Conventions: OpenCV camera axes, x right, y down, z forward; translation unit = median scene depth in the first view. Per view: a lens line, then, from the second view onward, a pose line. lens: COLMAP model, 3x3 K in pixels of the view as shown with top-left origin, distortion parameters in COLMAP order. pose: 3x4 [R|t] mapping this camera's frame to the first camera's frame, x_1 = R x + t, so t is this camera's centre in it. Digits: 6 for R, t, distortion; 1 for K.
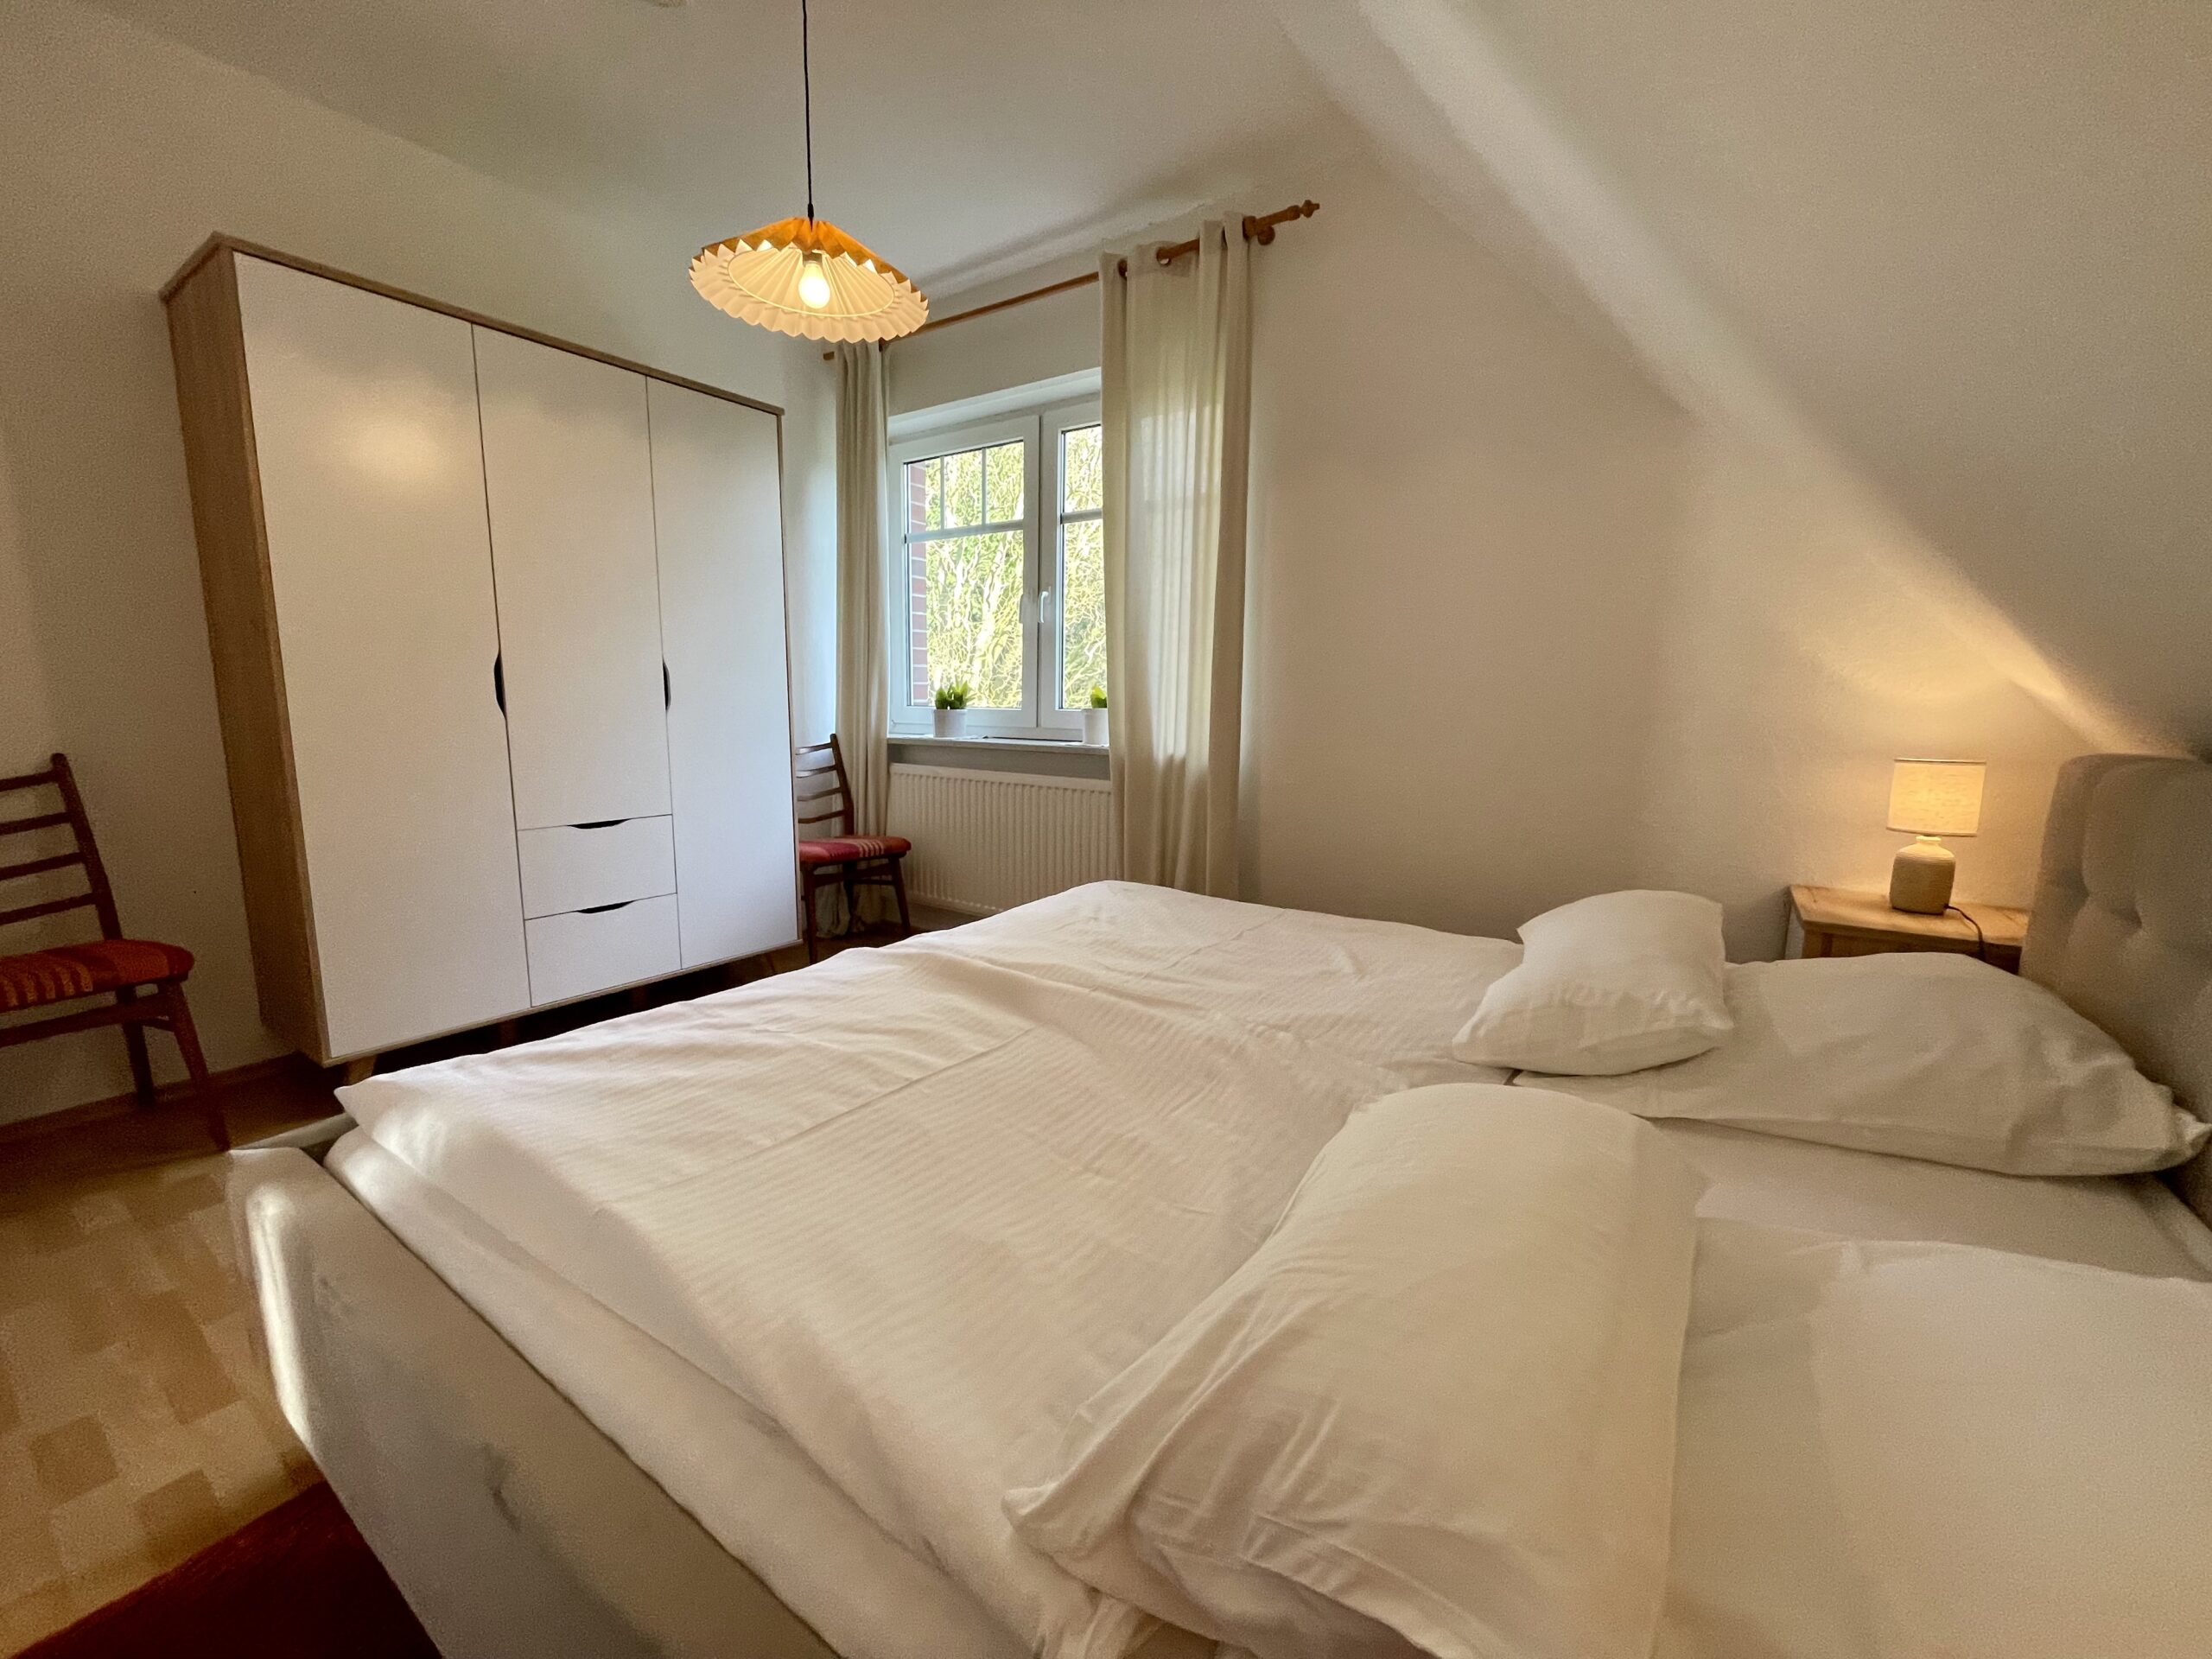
lens RADIAL K [[884.8, 0, 1099.3], [0, 884.8, 830.3], [0, 0, 1]] dist [0.000395, 0.000033]
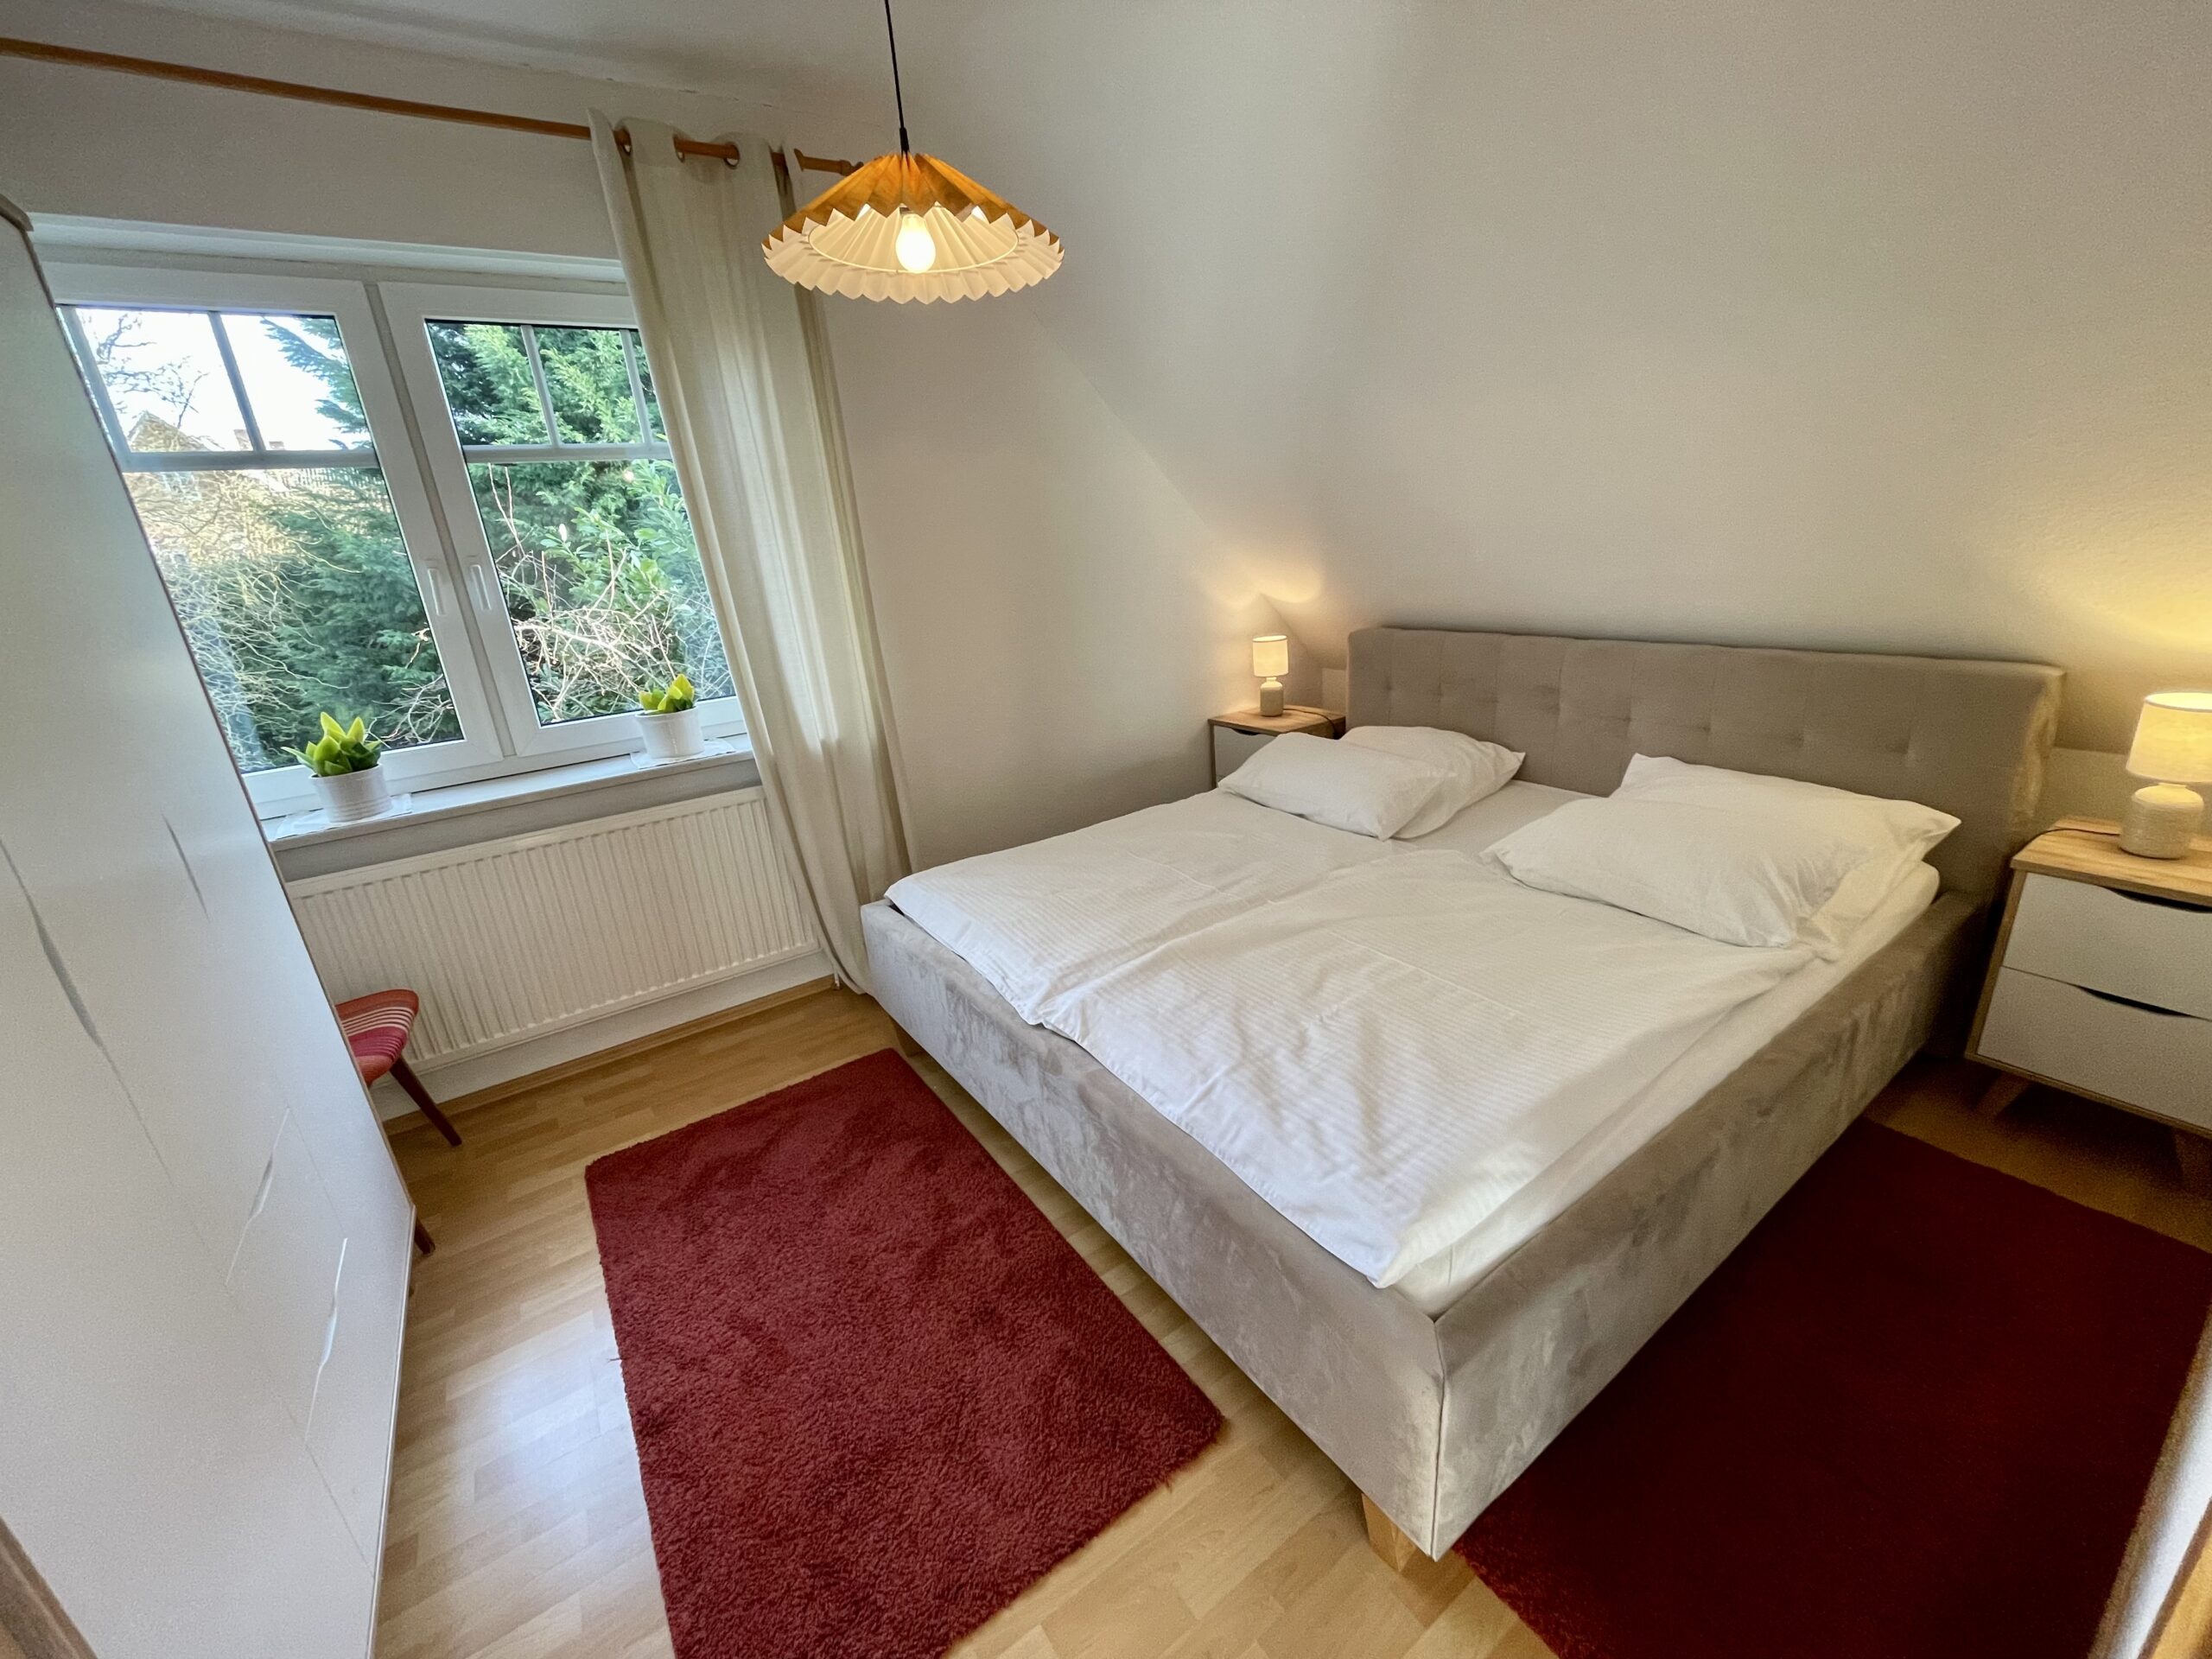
lens RADIAL K [[884.8, 0, 1099.3], [0, 884.8, 830.3], [0, 0, 1]] dist [0.000395, 0.000033]
pose [[0.353081, -0.339850, 0.871686, -1.057165], [0.217616, 0.935972, 0.276767, -0.303569], [-0.909933, 0.091972, 0.404430, 0.565338]]
